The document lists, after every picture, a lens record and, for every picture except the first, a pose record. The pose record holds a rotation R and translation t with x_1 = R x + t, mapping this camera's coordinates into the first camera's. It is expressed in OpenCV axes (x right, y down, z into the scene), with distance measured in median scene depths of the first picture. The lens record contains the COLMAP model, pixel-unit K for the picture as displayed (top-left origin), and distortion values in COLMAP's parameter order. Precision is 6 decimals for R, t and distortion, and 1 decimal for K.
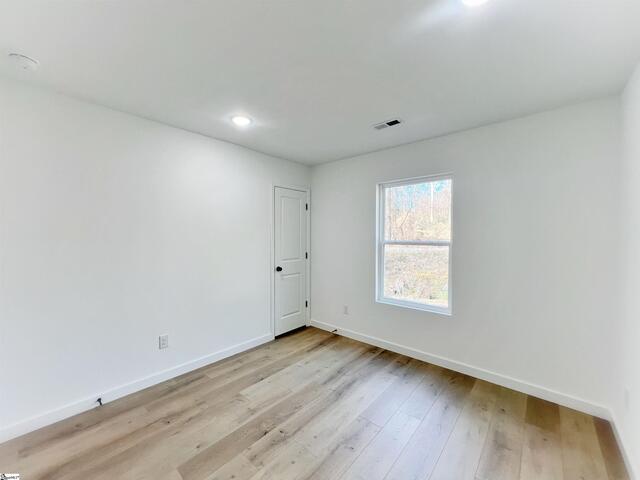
lens RADIAL K [[259.2, 0, 320.2], [0, 259.2, 241.8], [0, 0, 1]] dist [-0.001202, -0.000222]
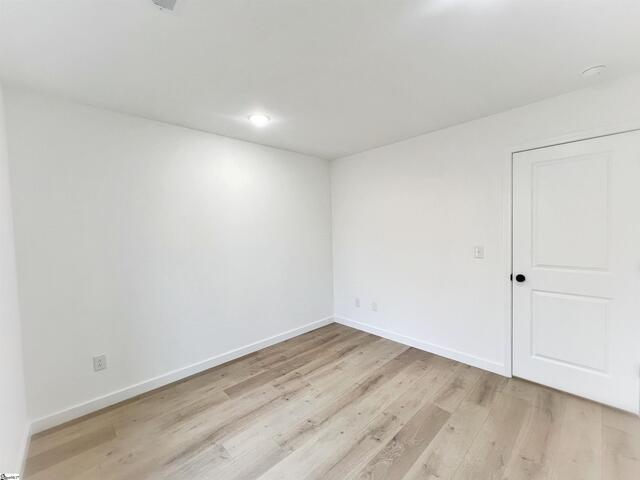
lens RADIAL K [[259.2, 0, 320.2], [0, 259.2, 241.8], [0, 0, 1]] dist [-0.001202, -0.000222]
pose [[-0.994863, 0.015783, 0.099996, -0.038216], [0.022291, 0.997681, 0.064309, -0.045615], [-0.098750, 0.066207, -0.992907, 1.656827]]
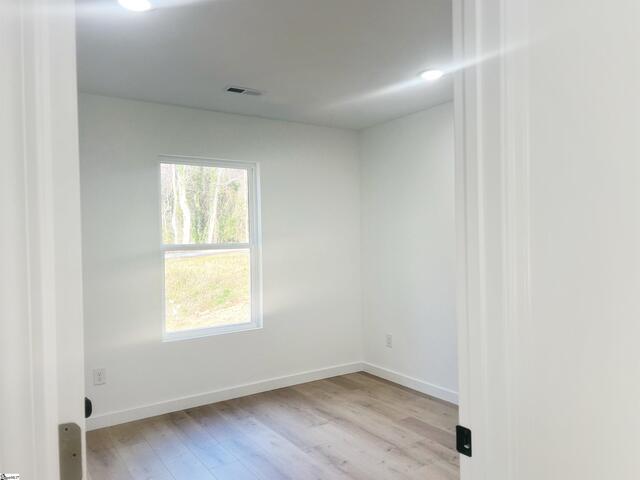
lens RADIAL K [[483.9, 0, 320.0], [0, 483.9, 240.0], [0, 0, 1]] dist [0.020171, -0.003885]
pose [[0.269653, -0.018329, 0.962783, -1.252778], [0.049771, 0.998748, 0.005074, -0.009177], [-0.961670, 0.046550, 0.270228, 0.463383]]
